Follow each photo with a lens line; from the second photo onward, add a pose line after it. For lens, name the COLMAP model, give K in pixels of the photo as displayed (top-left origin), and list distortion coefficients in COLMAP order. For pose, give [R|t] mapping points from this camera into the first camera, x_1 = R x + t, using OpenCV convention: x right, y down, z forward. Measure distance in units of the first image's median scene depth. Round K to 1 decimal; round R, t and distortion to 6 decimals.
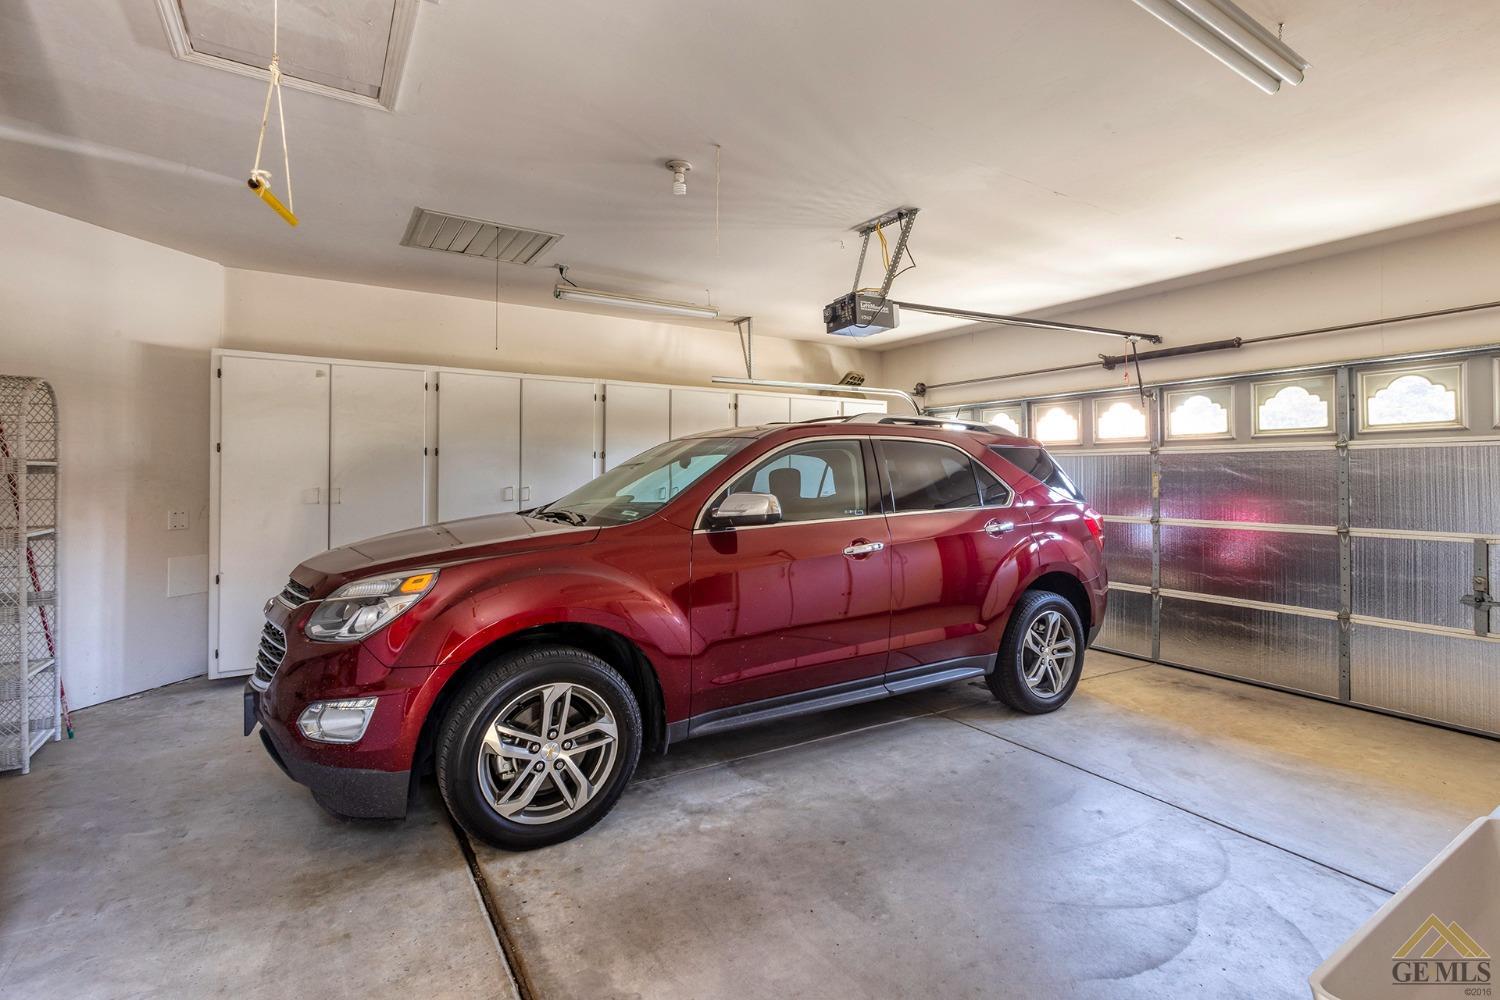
lens RADIAL K [[703.6, 0, 757.2], [0, 703.6, 478.0], [0, 0, 1]] dist [-0.038020, 0.019688]
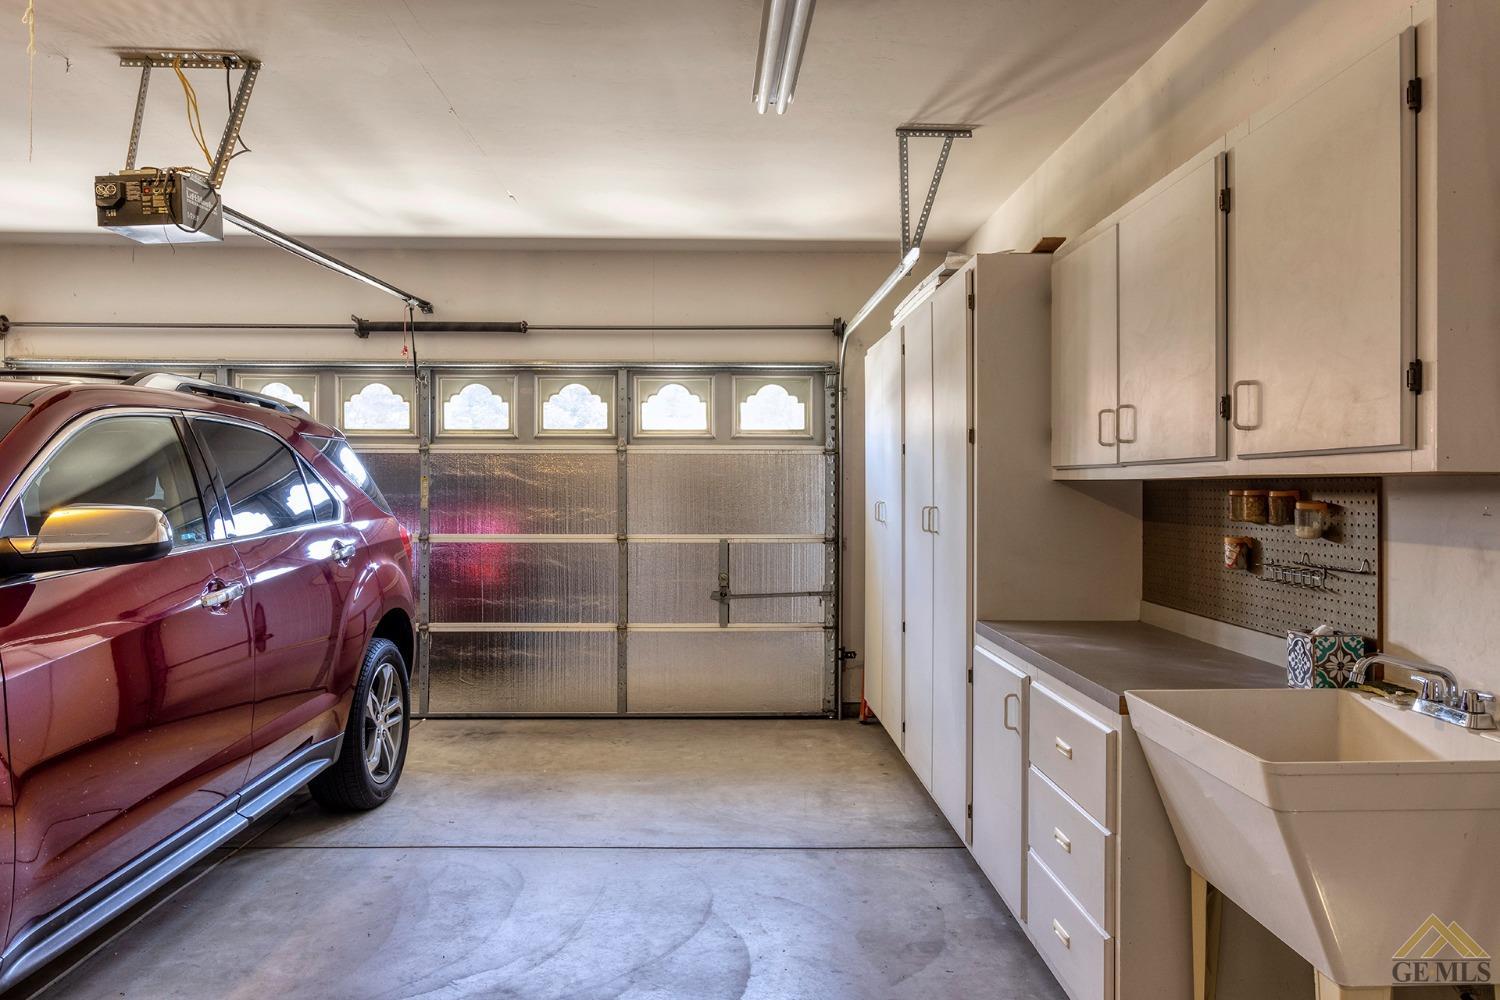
lens RADIAL K [[1031.6, 0, 750.0], [0, 1031.6, 500.0], [0, 0, 1]] dist [0.000661, 0.000375]
pose [[0.512635, -0.012488, 0.858516, -0.320921], [0.000138, 0.999895, 0.014463, 0.002106], [-0.858606, -0.007296, 0.512583, 0.115130]]
